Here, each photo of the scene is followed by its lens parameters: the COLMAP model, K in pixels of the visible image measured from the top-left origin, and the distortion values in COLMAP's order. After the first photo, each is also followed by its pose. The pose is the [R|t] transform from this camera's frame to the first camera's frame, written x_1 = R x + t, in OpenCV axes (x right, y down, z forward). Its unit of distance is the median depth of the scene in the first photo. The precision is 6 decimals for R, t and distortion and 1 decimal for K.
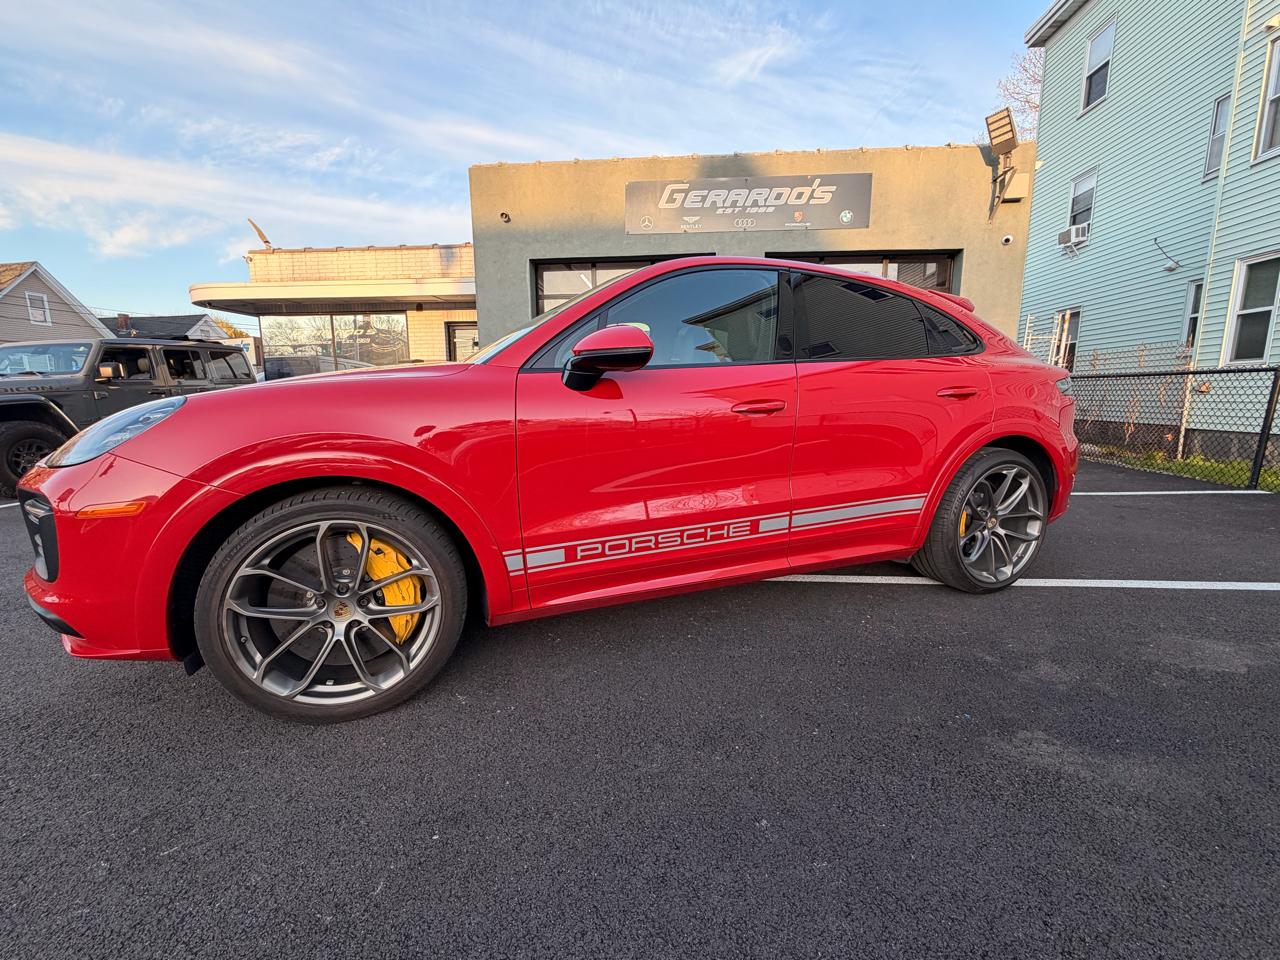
lens RADIAL K [[513.4, 0, 640.0], [0, 513.4, 480.0], [0, 0, 1]] dist [0.000343, -0.000602]
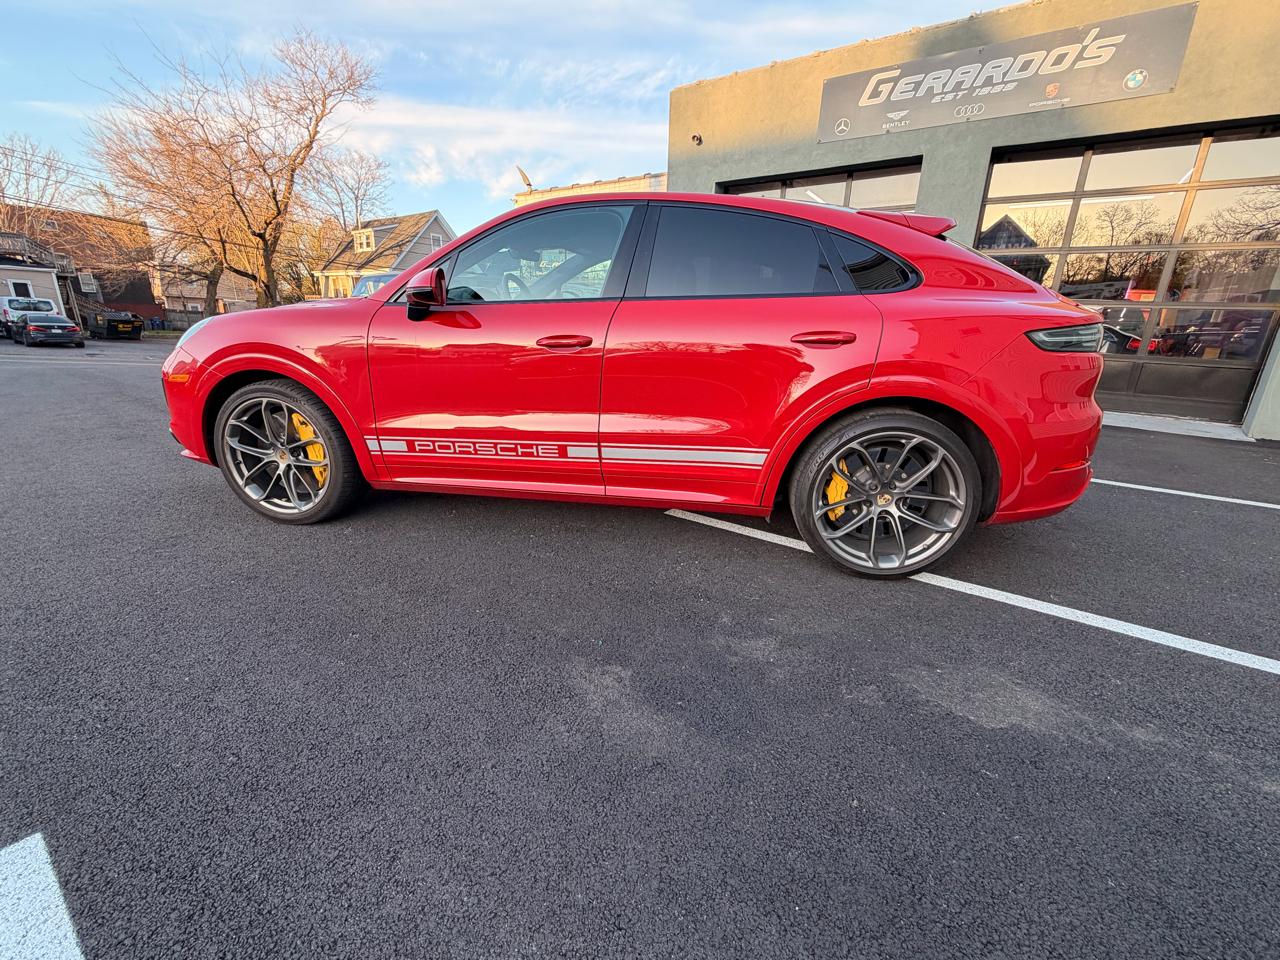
lens RADIAL K [[529.1, 0, 640.1], [0, 529.1, 478.6], [0, 0, 1]] dist [0.001144, -0.000432]
pose [[0.869991, 0.171188, -0.462396, 0.719668], [-0.115718, 0.982491, 0.146017, -0.031059], [0.479296, -0.073526, 0.874568, 0.043348]]
